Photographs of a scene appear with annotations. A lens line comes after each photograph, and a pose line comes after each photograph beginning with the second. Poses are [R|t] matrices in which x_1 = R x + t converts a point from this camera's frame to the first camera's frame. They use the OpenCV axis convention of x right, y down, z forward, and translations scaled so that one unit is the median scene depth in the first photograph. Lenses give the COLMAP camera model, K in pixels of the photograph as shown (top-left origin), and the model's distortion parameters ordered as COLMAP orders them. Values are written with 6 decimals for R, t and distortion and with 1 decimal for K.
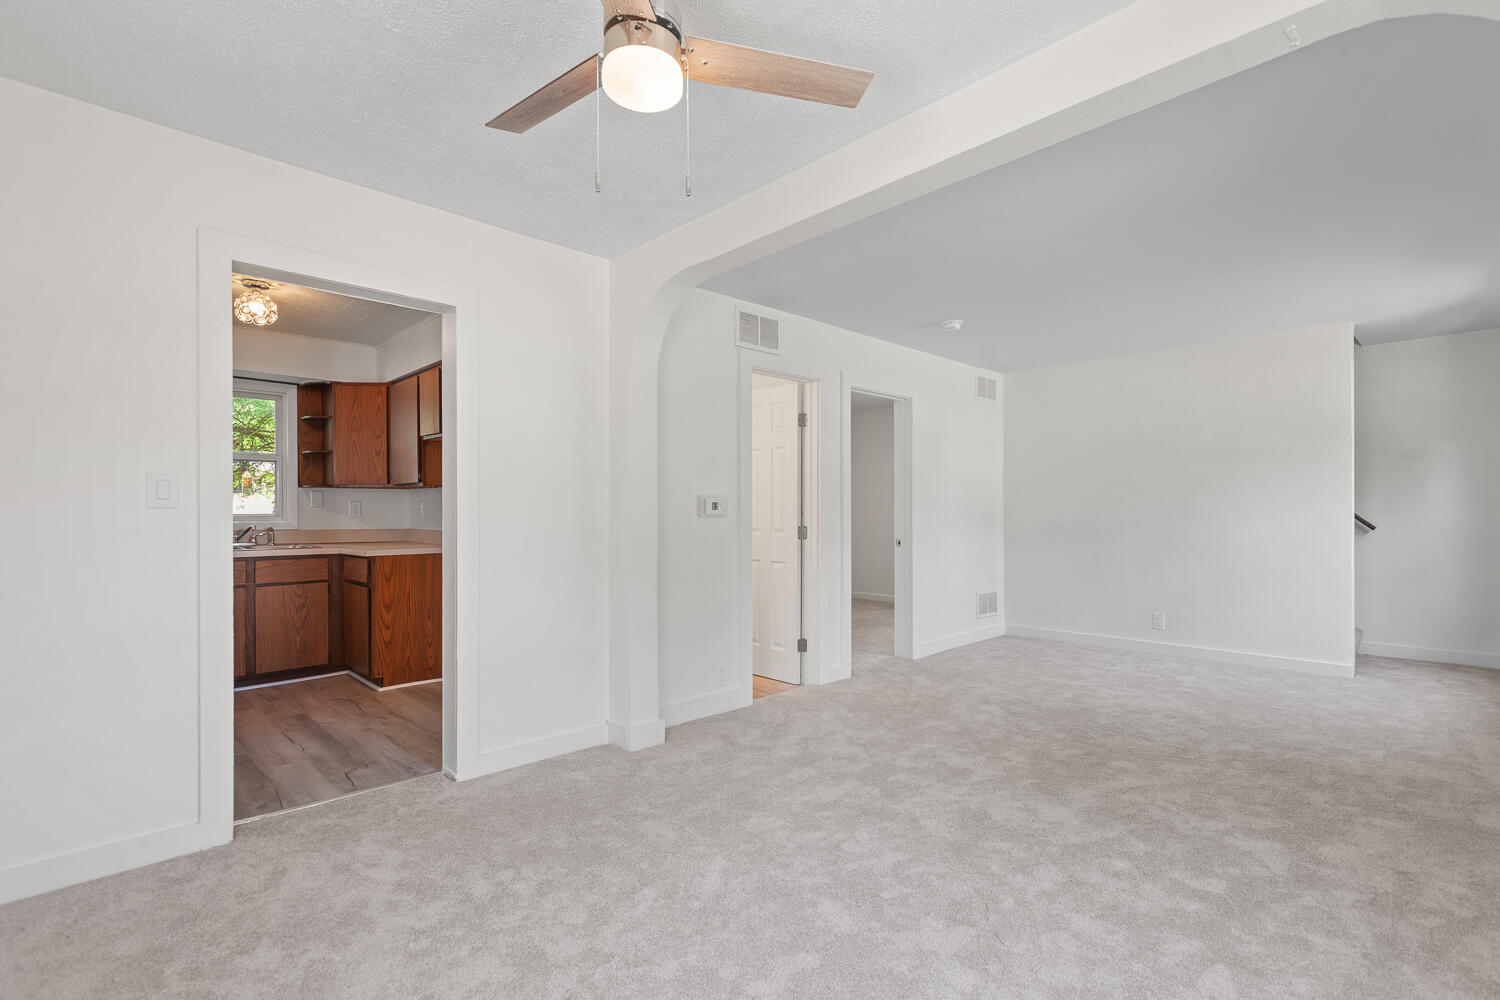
lens RADIAL K [[693.0, 0, 758.8], [0, 693.0, 506.7], [0, 0, 1]] dist [0.002524, -0.000127]
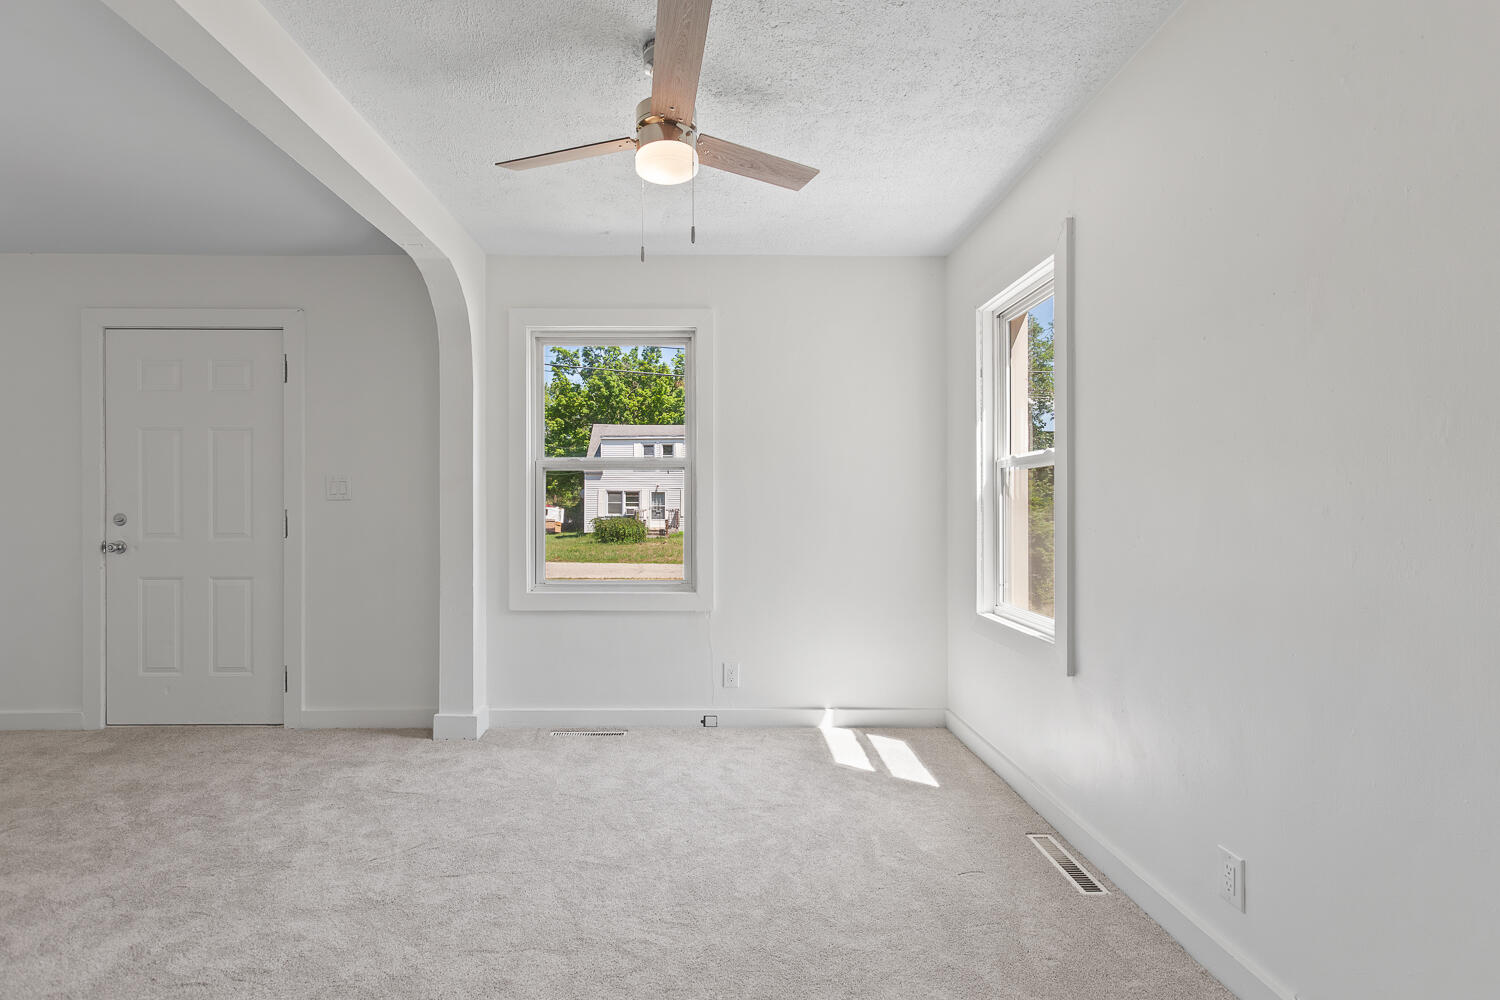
lens RADIAL K [[708.5, 0, 706.2], [0, 708.5, 506.2], [0, 0, 1]] dist [0.002304, -0.000337]
pose [[-0.712432, 0.004121, 0.701729, -0.438914], [0.000060, 0.999983, -0.005811, 0.007177], [-0.701741, -0.004098, -0.712421, 0.734749]]
